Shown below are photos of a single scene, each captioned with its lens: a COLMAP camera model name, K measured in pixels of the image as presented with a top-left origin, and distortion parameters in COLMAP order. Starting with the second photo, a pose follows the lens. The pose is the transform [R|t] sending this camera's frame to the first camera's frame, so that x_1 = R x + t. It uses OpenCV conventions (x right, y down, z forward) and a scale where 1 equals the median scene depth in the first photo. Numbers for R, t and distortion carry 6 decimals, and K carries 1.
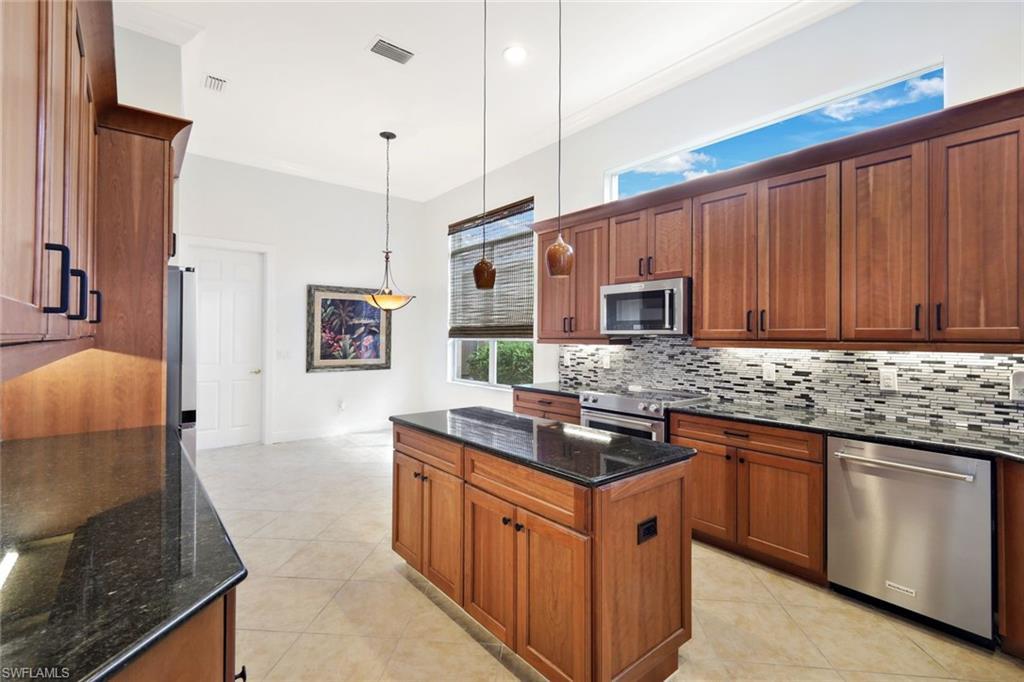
lens RADIAL K [[456.1, 0, 506.2], [0, 456.1, 331.3], [0, 0, 1]] dist [0.004175, 0.000677]
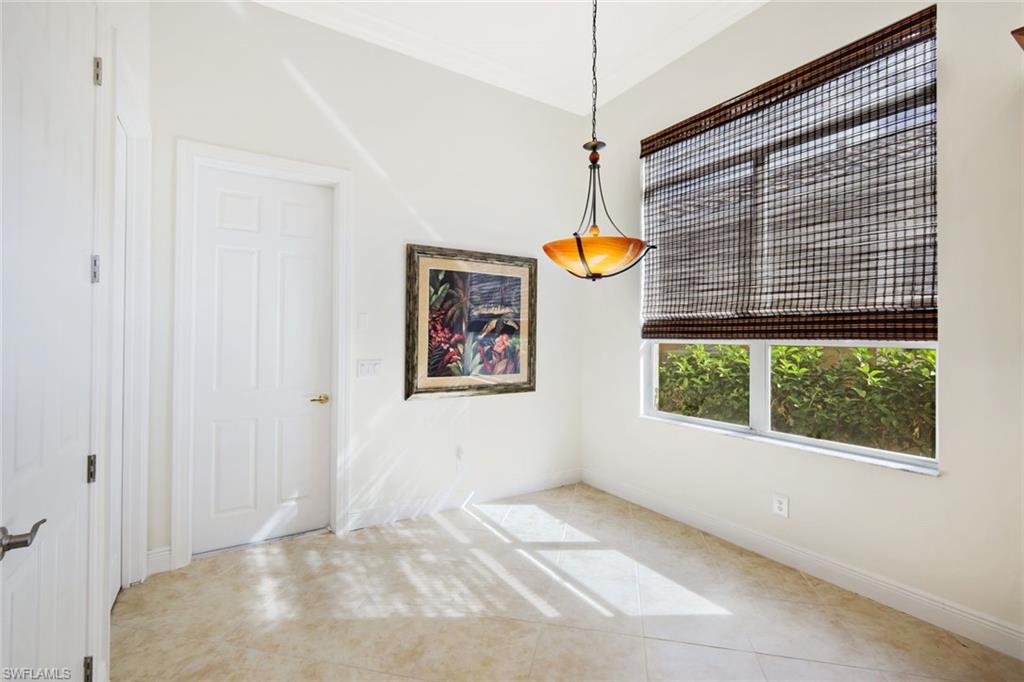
lens RADIAL K [[456.1, 0, 512.5], [0, 456.1, 331.7], [0, 0, 1]] dist [0.004175, 0.000677]
pose [[0.992981, -0.001111, -0.118269, -0.239675], [0.001378, 0.999997, 0.002173, 0.004409], [0.118266, -0.002321, 0.992979, 0.457535]]
